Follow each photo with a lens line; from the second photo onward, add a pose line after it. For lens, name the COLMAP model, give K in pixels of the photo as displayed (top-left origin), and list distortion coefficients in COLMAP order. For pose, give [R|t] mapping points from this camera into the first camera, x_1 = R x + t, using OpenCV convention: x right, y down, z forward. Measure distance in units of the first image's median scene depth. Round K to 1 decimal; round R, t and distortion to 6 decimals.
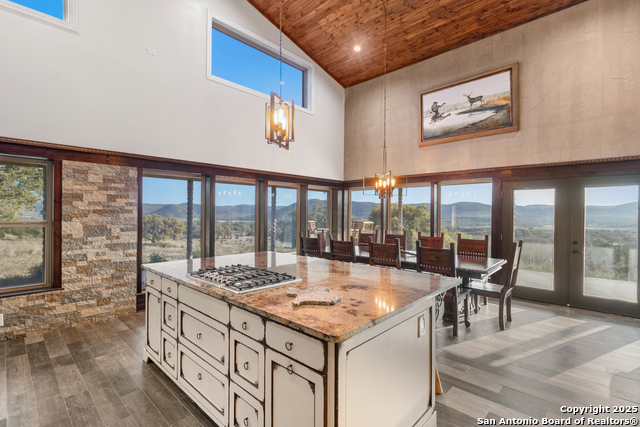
lens RADIAL K [[300.3, 0, 317.3], [0, 300.3, 213.3], [0, 0, 1]] dist [0.001675, 0.000474]
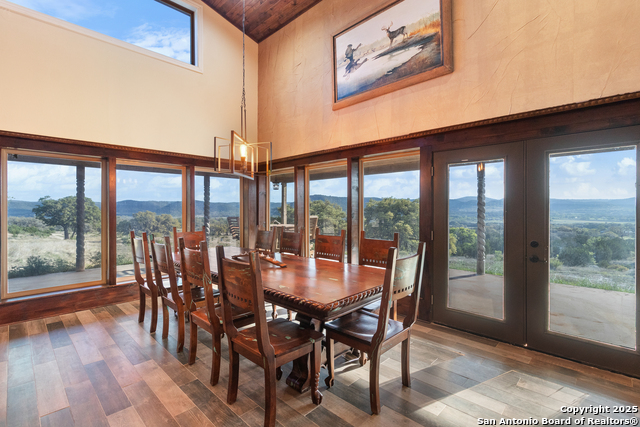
lens RADIAL K [[300.3, 0, 319.5], [0, 300.3, 208.8], [0, 0, 1]] dist [0.001675, 0.000474]
pose [[0.999869, -0.008454, -0.013806, 0.364179], [0.008429, 0.999963, -0.001808, 0.018911], [0.013821, 0.001691, 0.999903, 0.324201]]
